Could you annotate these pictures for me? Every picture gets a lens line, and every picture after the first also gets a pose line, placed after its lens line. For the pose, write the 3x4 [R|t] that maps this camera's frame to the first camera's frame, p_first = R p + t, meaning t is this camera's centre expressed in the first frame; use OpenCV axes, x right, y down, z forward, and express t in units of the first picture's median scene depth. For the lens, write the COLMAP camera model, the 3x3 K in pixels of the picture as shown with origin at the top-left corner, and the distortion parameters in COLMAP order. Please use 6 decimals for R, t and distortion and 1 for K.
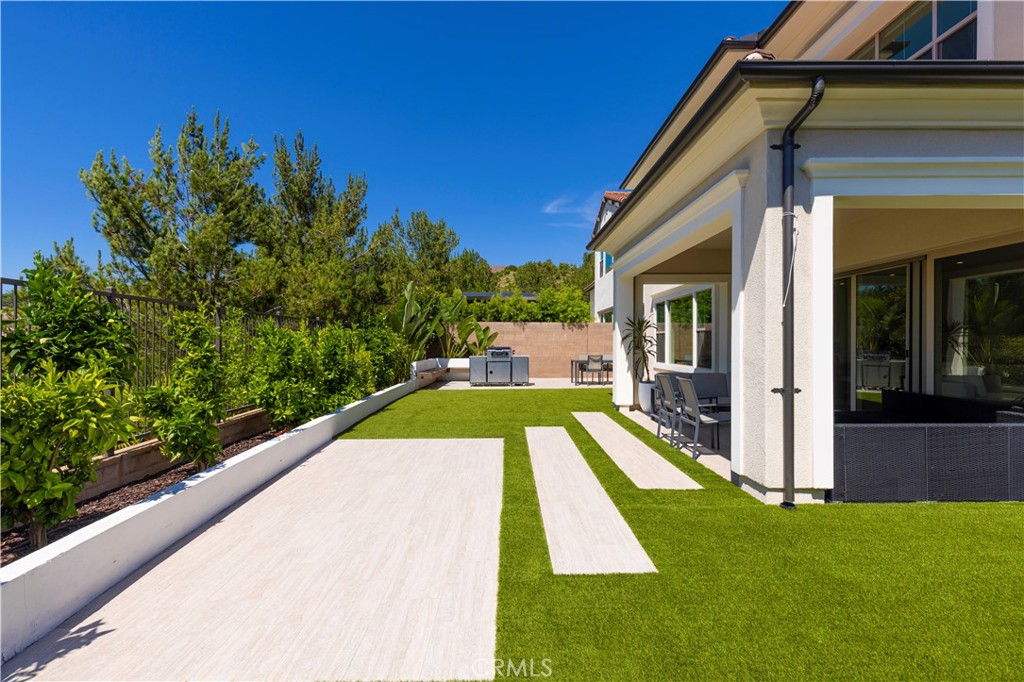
lens RADIAL K [[464.9, 0, 517.6], [0, 464.9, 339.5], [0, 0, 1]] dist [0.001170, 0.000241]
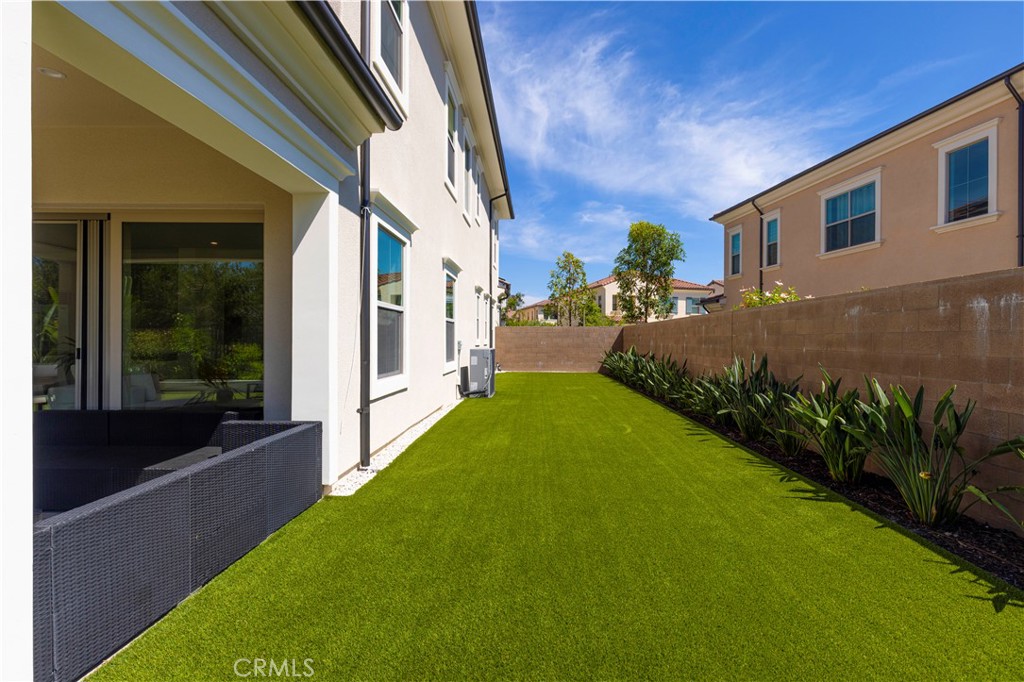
lens RADIAL K [[464.9, 0, 517.6], [0, 464.9, 339.5], [0, 0, 1]] dist [0.001170, 0.000241]
pose [[0.020853, -0.003688, 0.999776, 0.178185], [-0.006429, 0.999972, 0.003823, 0.004058], [-0.999762, -0.006507, 0.020828, 0.360400]]
